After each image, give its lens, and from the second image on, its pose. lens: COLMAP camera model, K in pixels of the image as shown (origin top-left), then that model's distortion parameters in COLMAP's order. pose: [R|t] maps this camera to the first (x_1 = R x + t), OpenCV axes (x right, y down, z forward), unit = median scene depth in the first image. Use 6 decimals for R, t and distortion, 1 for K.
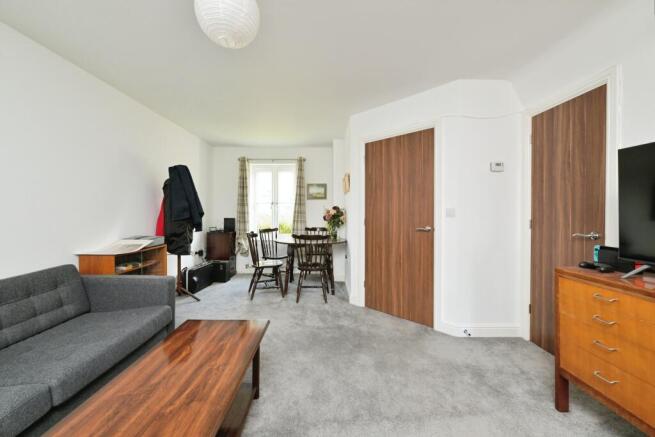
lens RADIAL K [[264.3, 0, 328.5], [0, 264.3, 215.3], [0, 0, 1]] dist [-0.000535, -0.000108]
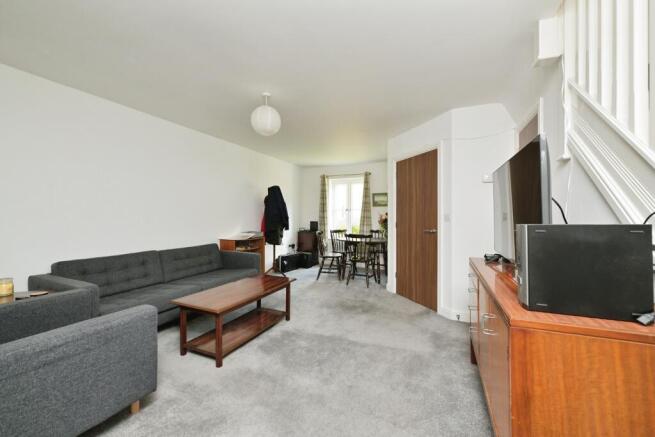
lens RADIAL K [[264.3, 0, 327.3], [0, 264.3, 219.2], [0, 0, 1]] dist [-0.000535, -0.000108]
pose [[0.908125, 0.006336, -0.418651, 0.325148], [-0.007606, 0.999970, -0.001366, 0.001457], [0.418630, 0.004424, 0.908146, -0.237692]]
